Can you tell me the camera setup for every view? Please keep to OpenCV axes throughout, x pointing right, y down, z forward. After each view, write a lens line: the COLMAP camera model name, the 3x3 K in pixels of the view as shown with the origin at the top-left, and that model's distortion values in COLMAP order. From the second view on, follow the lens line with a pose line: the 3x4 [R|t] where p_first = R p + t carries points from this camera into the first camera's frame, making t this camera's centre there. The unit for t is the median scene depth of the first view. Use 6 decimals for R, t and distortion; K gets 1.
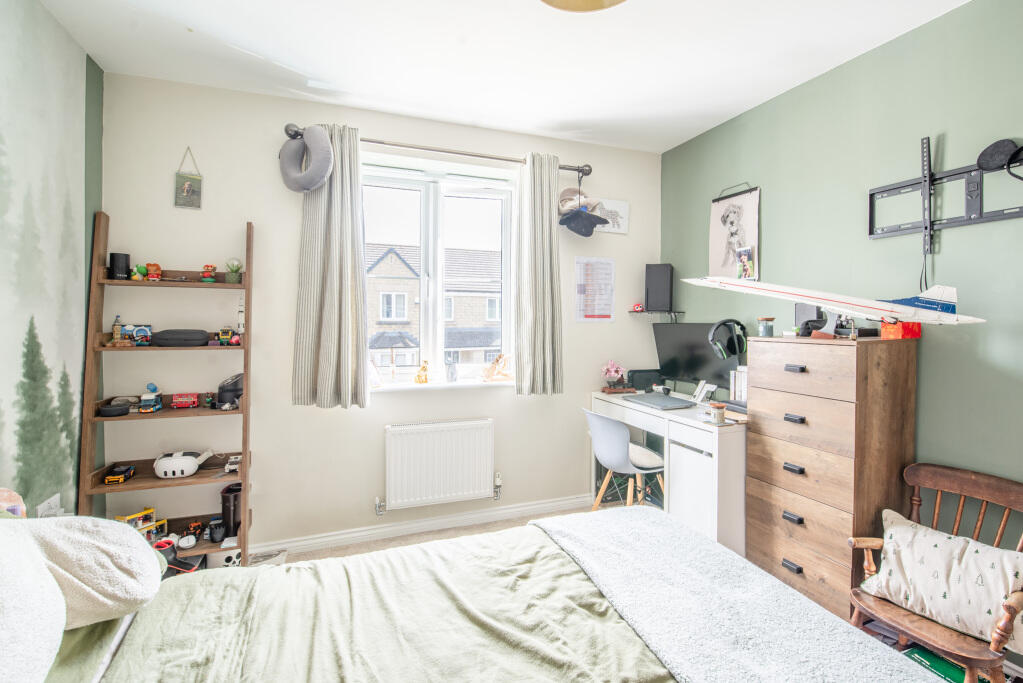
lens RADIAL K [[459.1, 0, 494.8], [0, 459.1, 325.3], [0, 0, 1]] dist [-0.001006, -0.008400]
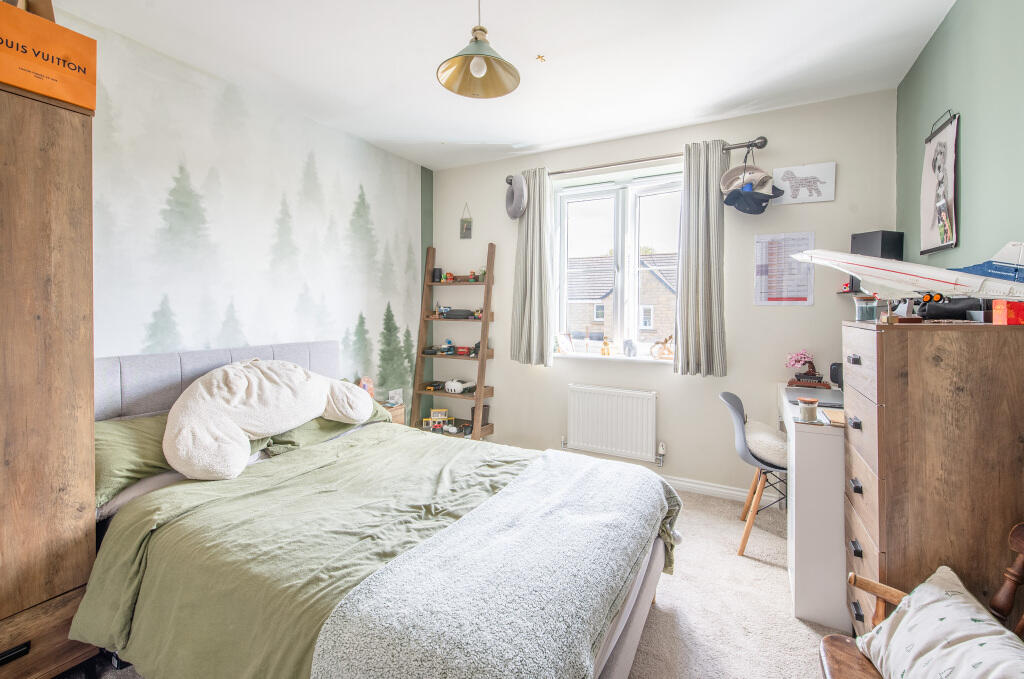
lens RADIAL K [[441.9, 0, 512.5], [0, 441.9, 309.9], [0, 0, 1]] dist [0.011164, -0.000187]
pose [[0.668309, 0.005052, -0.743867, 0.708865], [-0.010611, 0.999940, -0.002742, 0.013814], [0.743808, 0.009726, 0.668322, 0.029063]]
